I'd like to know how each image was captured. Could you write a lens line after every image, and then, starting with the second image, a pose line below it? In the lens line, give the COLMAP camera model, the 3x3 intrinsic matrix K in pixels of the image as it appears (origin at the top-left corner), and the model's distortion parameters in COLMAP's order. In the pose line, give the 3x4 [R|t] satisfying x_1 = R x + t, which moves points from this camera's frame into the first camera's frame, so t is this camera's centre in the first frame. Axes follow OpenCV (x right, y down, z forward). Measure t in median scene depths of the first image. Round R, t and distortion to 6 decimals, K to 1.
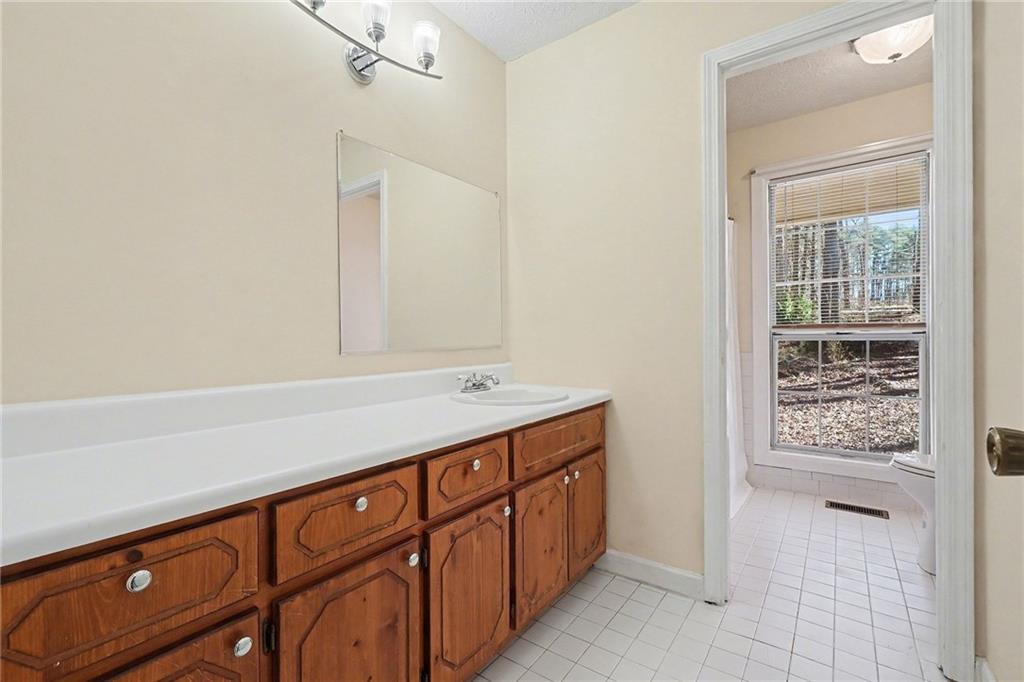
lens RADIAL K [[458.3, 0, 515.7], [0, 458.3, 339.7], [0, 0, 1]] dist [-0.001515, -0.000227]
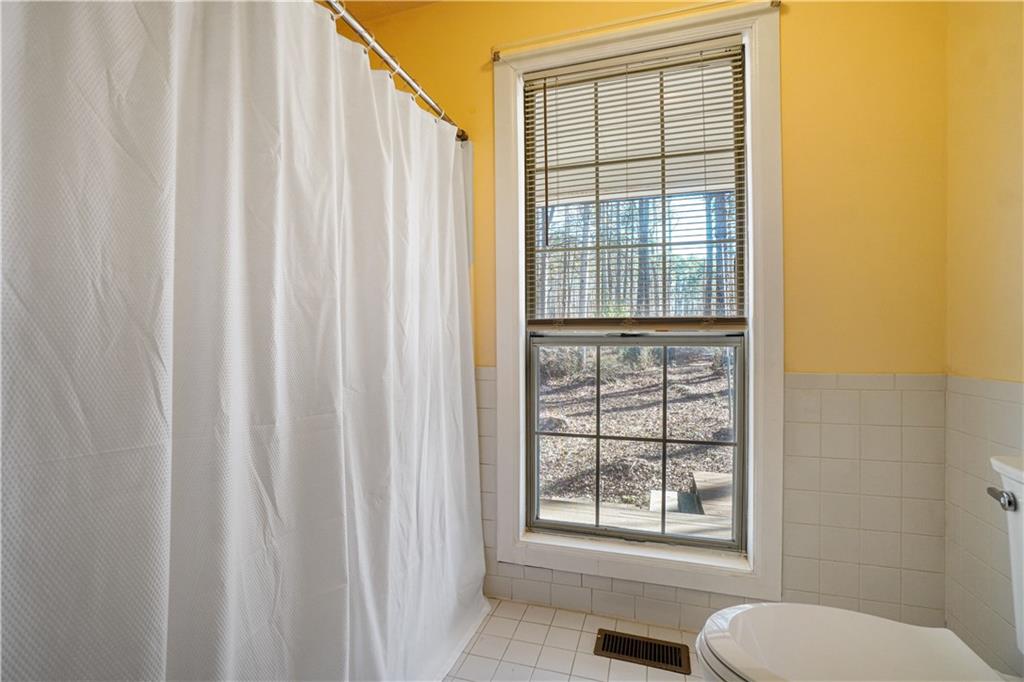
lens RADIAL K [[447.5, 0, 512.0], [0, 447.5, 341.0], [0, 0, 1]] dist [-0.071322, -0.000059]
pose [[0.952724, 0.011124, 0.303634, 0.368051], [-0.006874, 0.999863, -0.015063, 0.002795], [-0.303760, 0.012264, 0.952670, 0.465858]]
